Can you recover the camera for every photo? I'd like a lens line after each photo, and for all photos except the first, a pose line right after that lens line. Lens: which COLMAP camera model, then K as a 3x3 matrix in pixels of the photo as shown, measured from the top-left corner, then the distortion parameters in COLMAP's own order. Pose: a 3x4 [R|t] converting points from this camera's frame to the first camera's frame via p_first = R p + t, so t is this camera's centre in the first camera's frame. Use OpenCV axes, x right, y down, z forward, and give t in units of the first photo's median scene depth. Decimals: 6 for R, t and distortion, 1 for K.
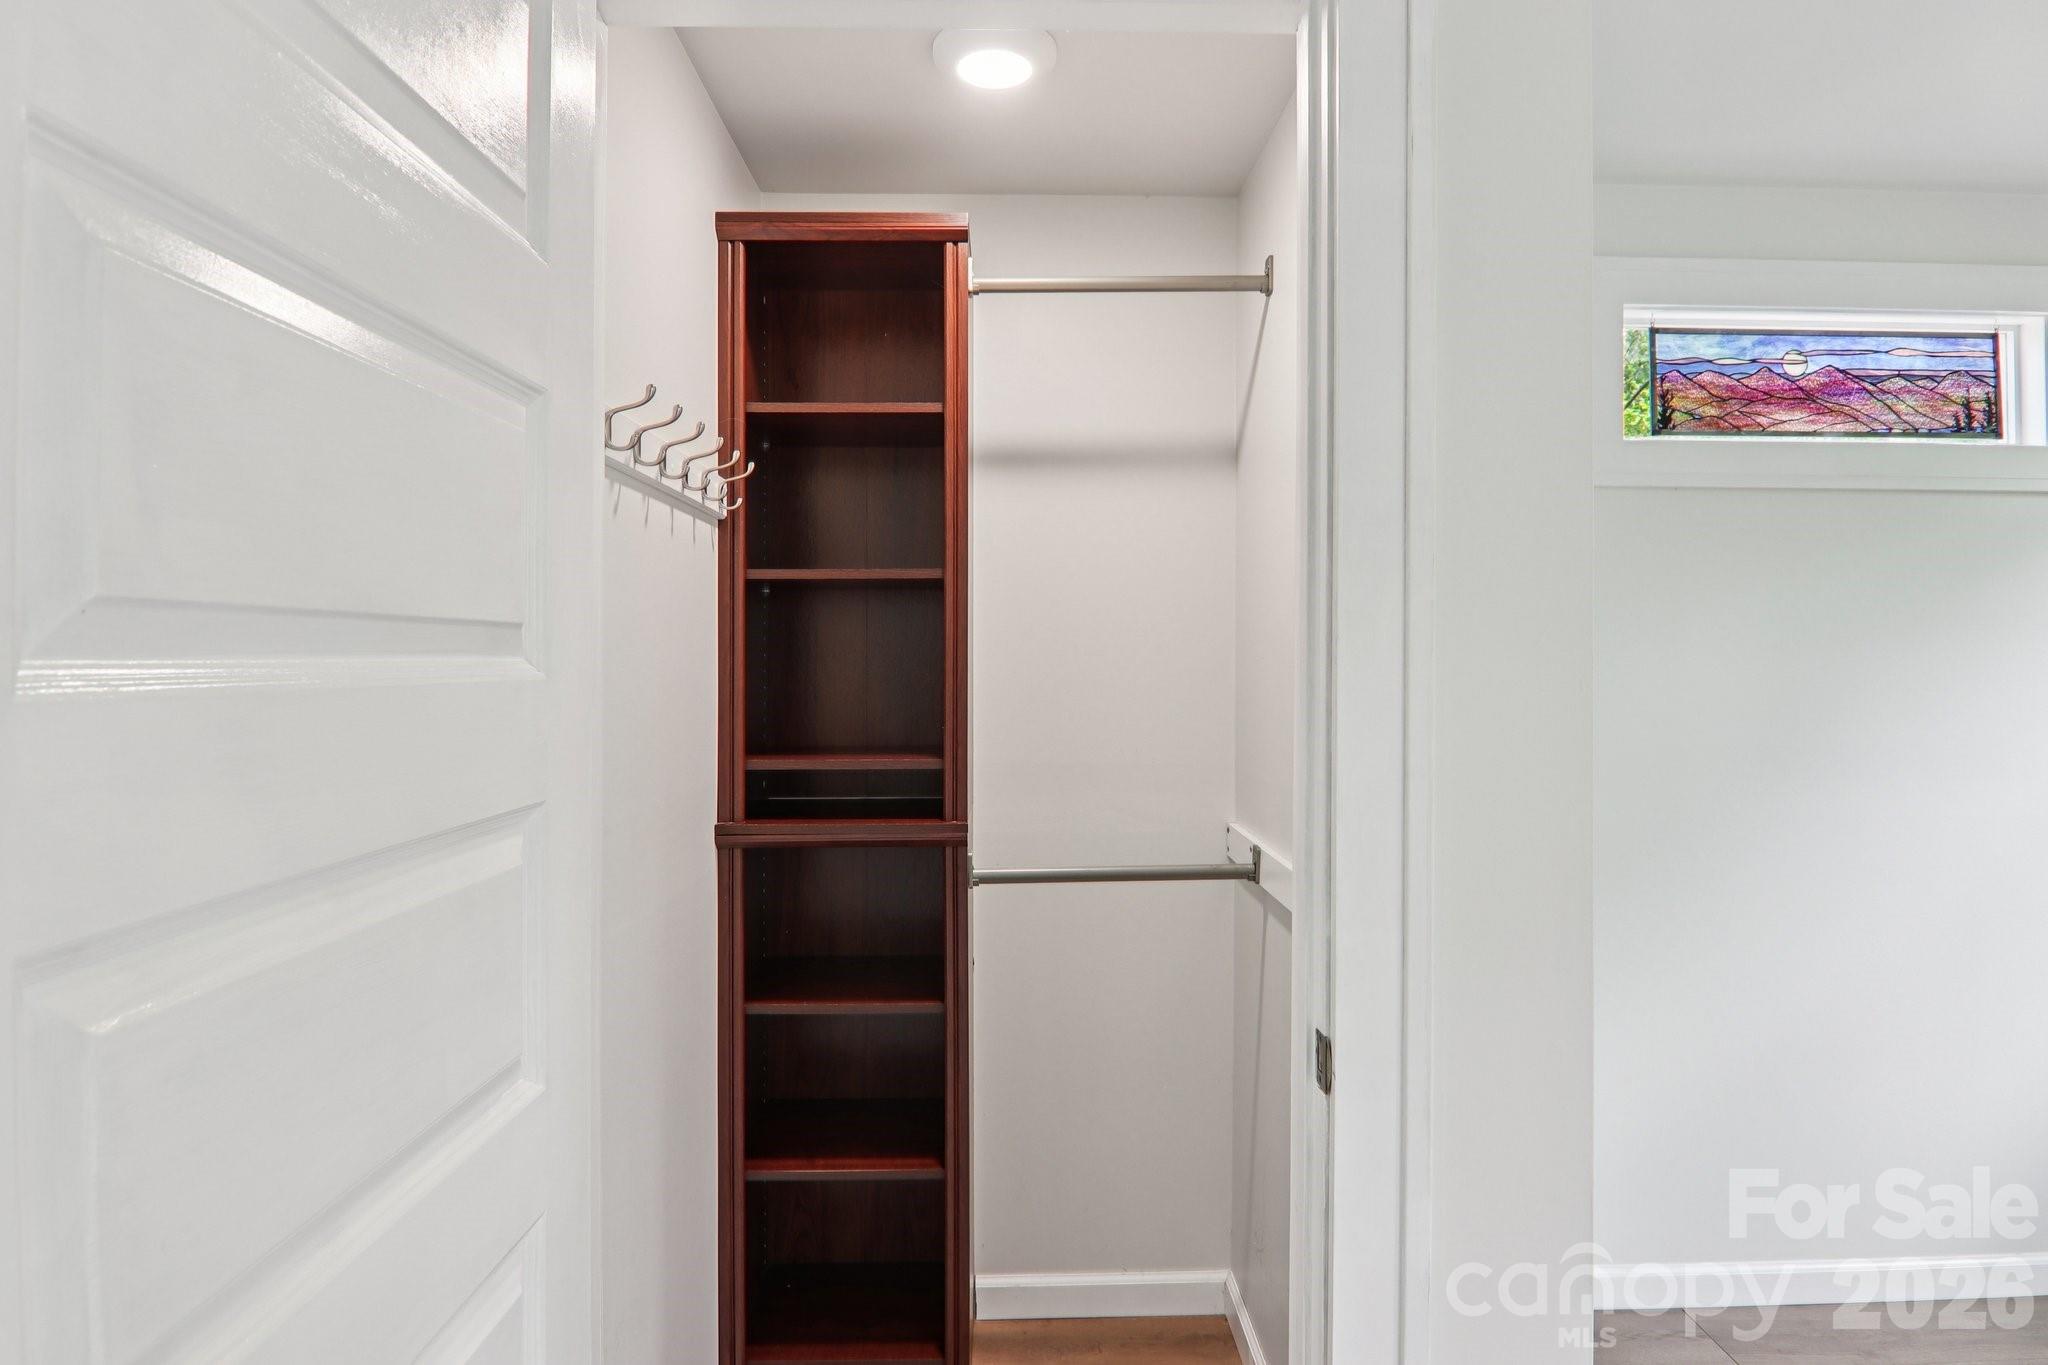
lens RADIAL K [[1166.7, 0, 1025.7], [0, 1166.7, 660.7], [0, 0, 1]] dist [-0.014007, -0.001483]
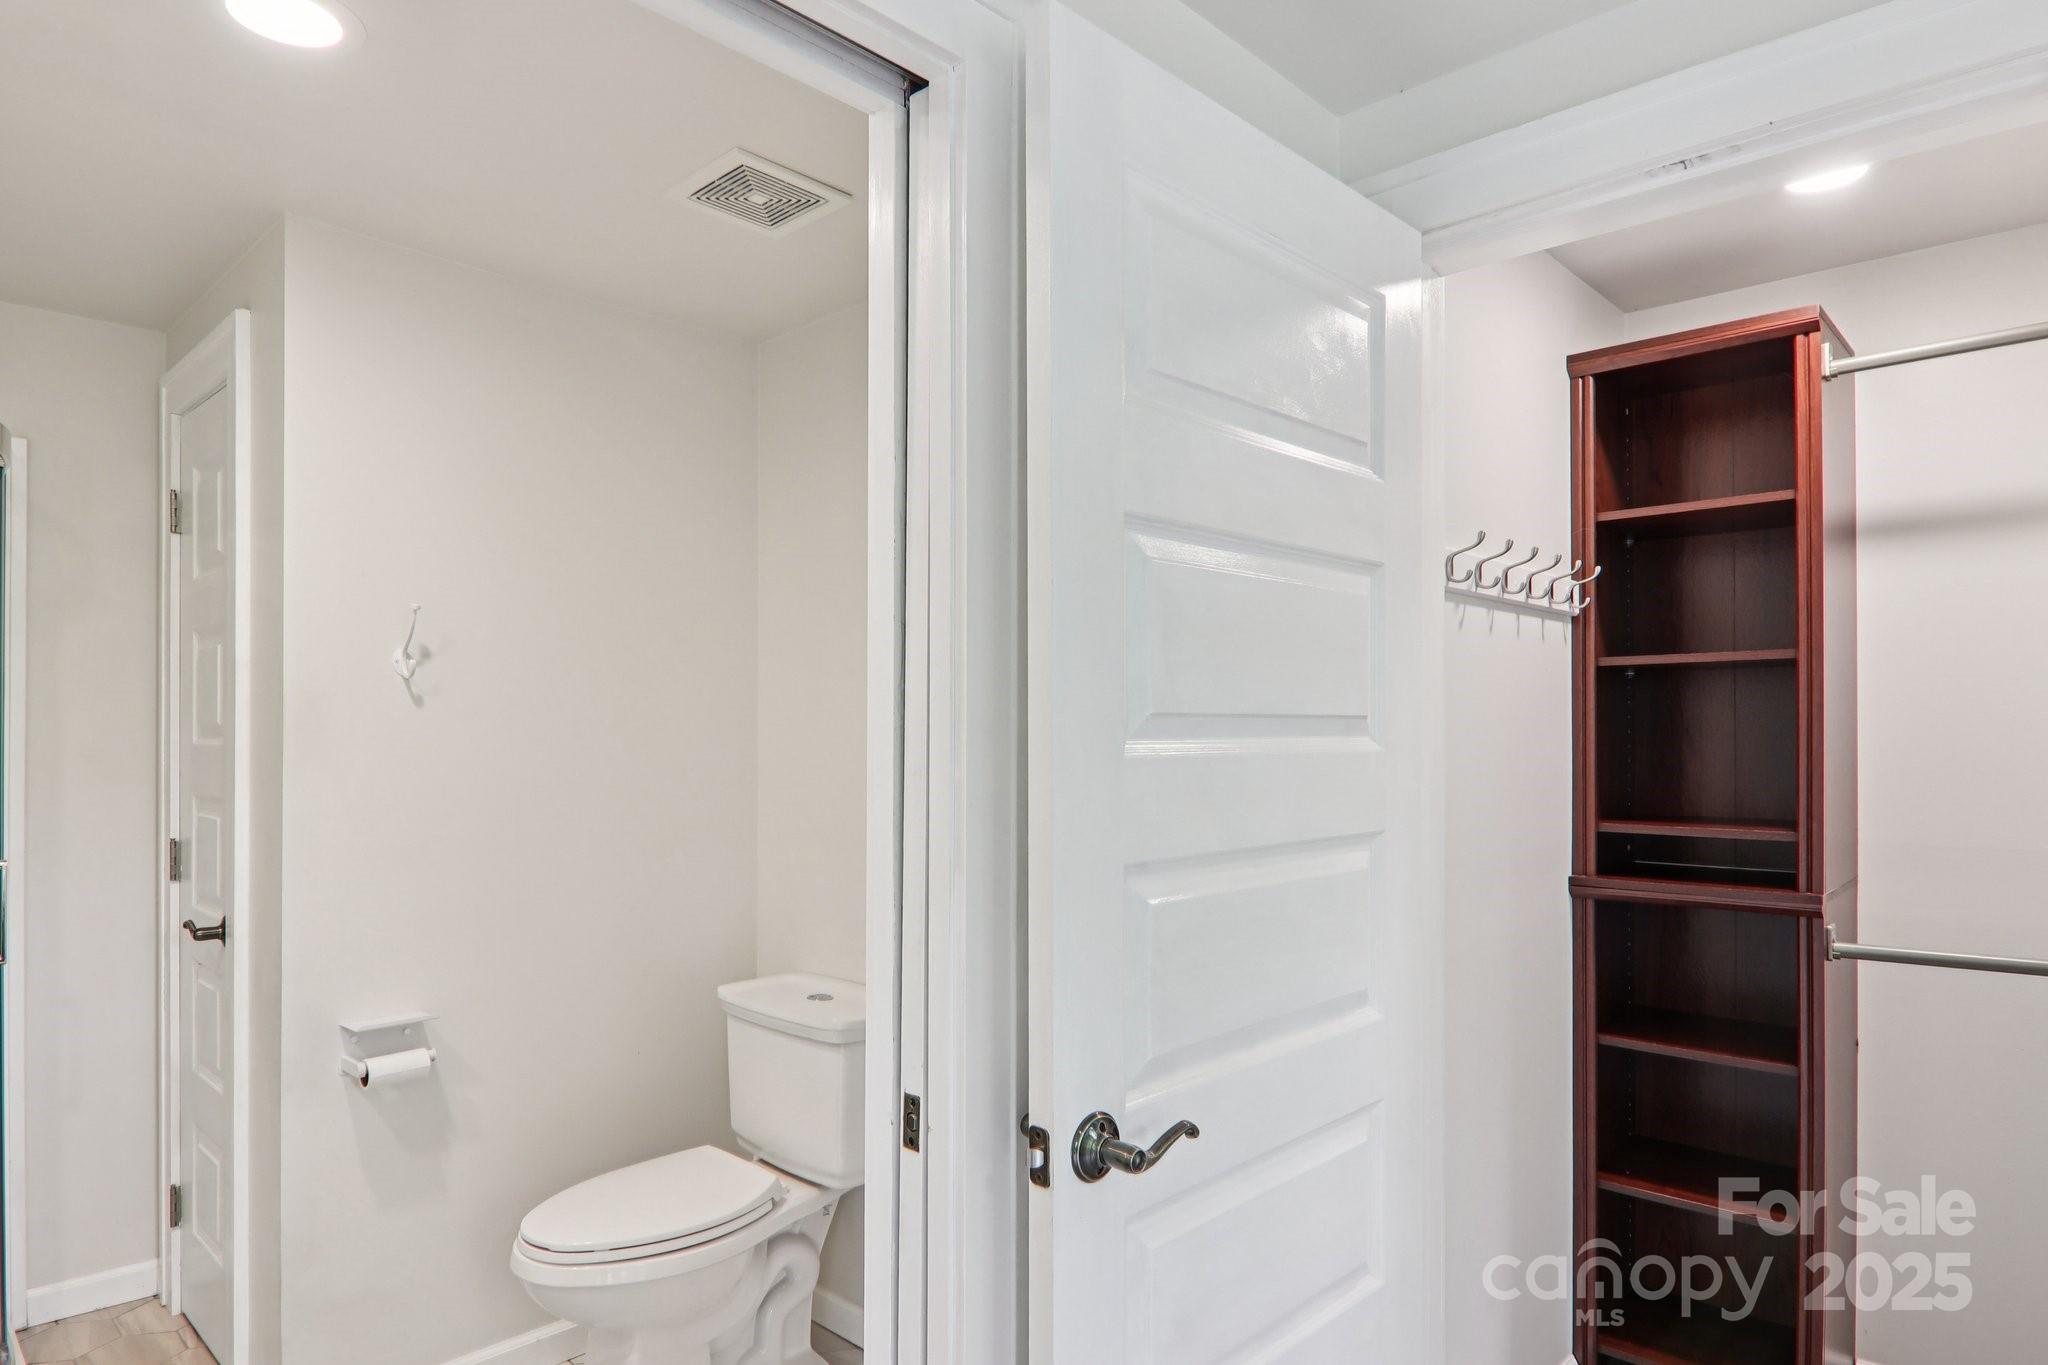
lens RADIAL K [[1171.5, 0, 1018.6], [0, 1171.5, 722.4], [0, 0, 1]] dist [-0.001853, 0.000233]
pose [[0.704518, -0.005757, -0.709663, 0.181386], [0.000383, 0.999970, -0.007732, -0.005714], [0.709686, 0.005176, 0.704499, -0.226692]]
